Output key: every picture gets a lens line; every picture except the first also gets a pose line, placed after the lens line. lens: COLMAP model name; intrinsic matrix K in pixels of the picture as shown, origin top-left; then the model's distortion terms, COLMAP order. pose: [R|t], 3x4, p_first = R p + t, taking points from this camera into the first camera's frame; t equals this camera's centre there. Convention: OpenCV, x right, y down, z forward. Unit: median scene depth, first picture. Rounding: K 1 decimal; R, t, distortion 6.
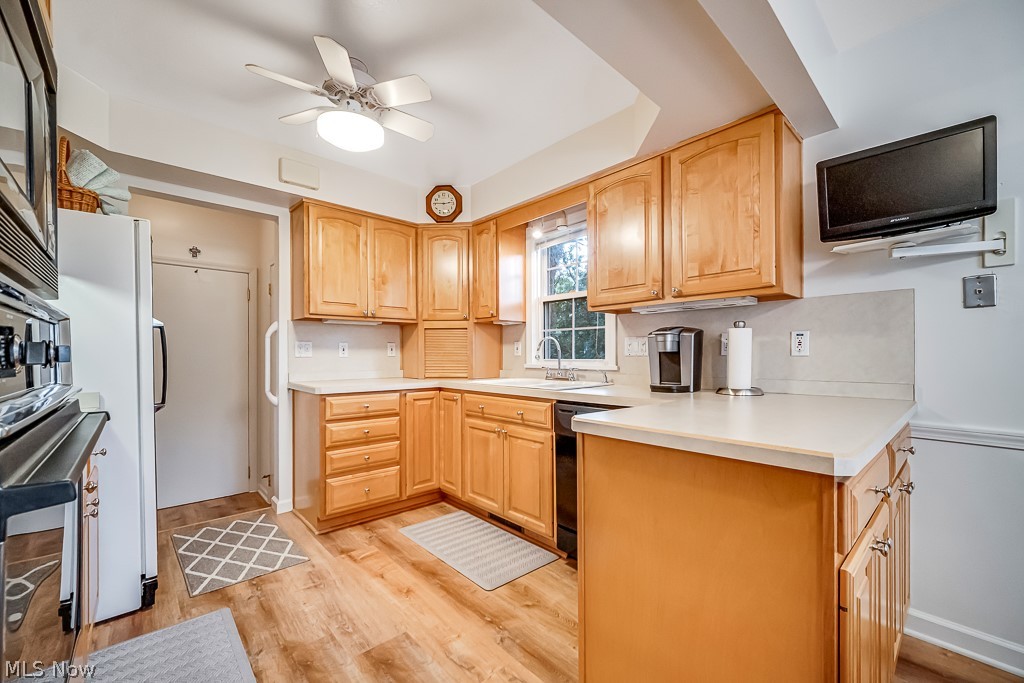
lens RADIAL K [[413.9, 0, 511.3], [0, 413.9, 356.6], [0, 0, 1]] dist [-0.003161, 0.000843]
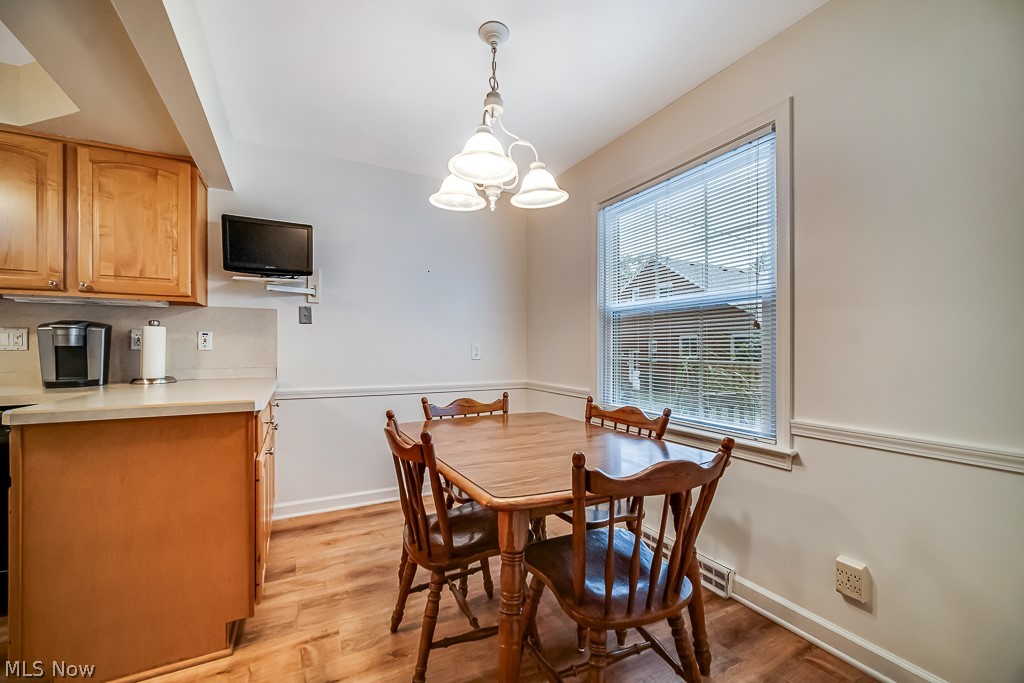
lens RADIAL K [[413.9, 0, 509.5], [0, 413.9, 345.9], [0, 0, 1]] dist [-0.003161, 0.000843]
pose [[0.250714, 0.010467, 0.968005, -0.332975], [0.003607, 0.999925, -0.011746, 0.003606], [-0.968055, 0.006437, 0.250657, -0.269805]]
